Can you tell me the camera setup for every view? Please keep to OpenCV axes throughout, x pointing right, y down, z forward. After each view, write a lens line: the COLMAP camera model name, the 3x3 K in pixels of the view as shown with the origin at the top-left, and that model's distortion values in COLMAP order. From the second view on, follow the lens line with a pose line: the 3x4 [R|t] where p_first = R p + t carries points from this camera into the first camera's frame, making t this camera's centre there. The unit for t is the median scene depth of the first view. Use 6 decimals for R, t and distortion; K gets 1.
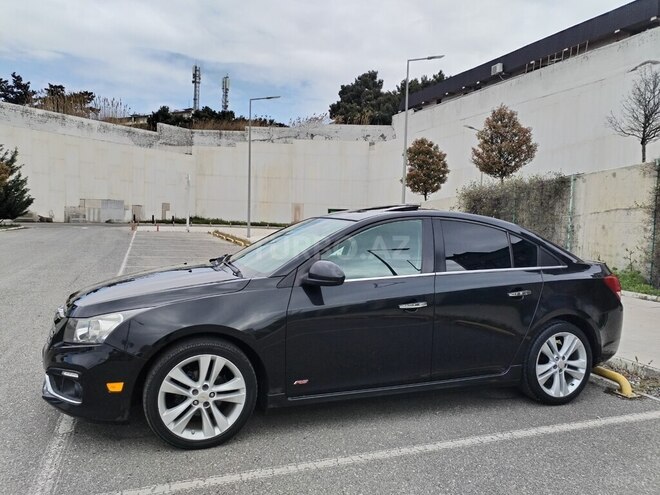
lens RADIAL K [[470.5, 0, 315.3], [0, 470.5, 243.9], [0, 0, 1]] dist [0.005364, 0.006443]
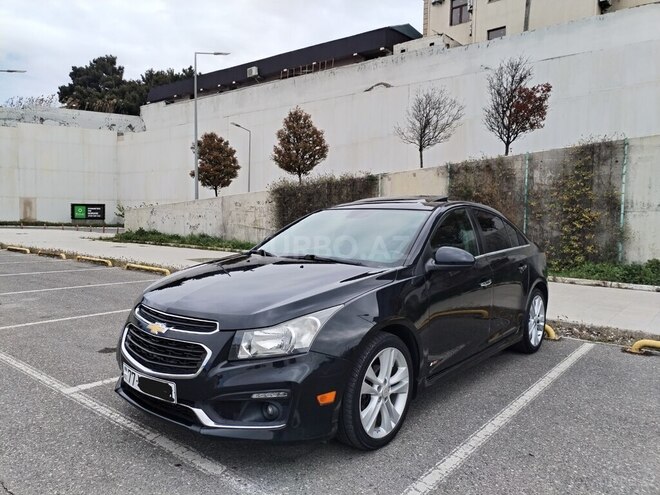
lens RADIAL K [[464.1, 0, 333.0], [0, 464.1, 243.8], [0, 0, 1]] dist [0.002117, 0.001359]
pose [[0.875863, -0.045403, 0.480418, -0.512157], [0.039561, 0.998969, 0.022286, -0.004184], [-0.480935, -0.000513, 0.876756, 0.139893]]
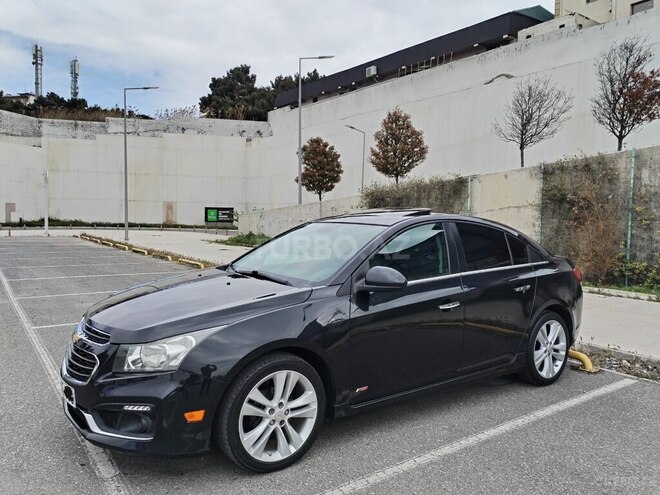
lens RADIAL K [[479.4, 0, 330.0], [0, 479.4, 247.5], [0, 0, 1]] dist [0.007482, 0.003432]
pose [[0.965519, -0.032339, 0.258315, -0.249744], [0.030131, 0.999468, 0.012503, -0.015629], [-0.258582, -0.004288, 0.965980, 0.024523]]
